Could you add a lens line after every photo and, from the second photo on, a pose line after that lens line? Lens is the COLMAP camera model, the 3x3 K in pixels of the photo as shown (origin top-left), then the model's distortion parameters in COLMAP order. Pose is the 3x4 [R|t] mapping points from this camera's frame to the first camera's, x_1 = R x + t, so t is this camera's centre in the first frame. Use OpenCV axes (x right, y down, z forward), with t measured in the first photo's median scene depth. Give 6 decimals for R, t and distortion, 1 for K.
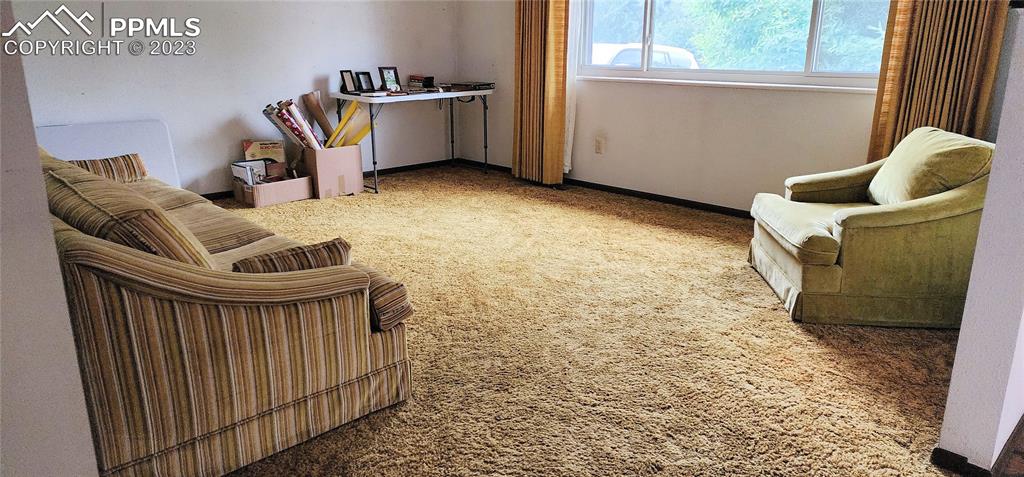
lens RADIAL K [[672.4, 0, 521.5], [0, 672.4, 238.4], [0, 0, 1]] dist [0.105714, -0.135457]
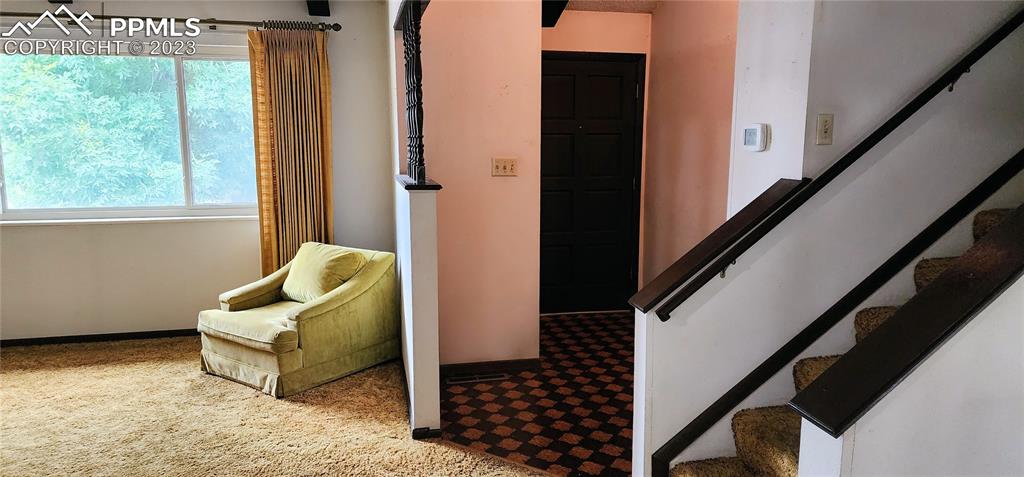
lens RADIAL K [[680.0, 0, 516.3], [0, 680.0, 234.5], [0, 0, 1]] dist [0.114441, -0.112701]
pose [[0.533978, -0.125437, 0.836142, -0.258423], [0.241783, 0.970290, -0.008846, -0.038309], [-0.810190, 0.206888, 0.548442, -0.106521]]
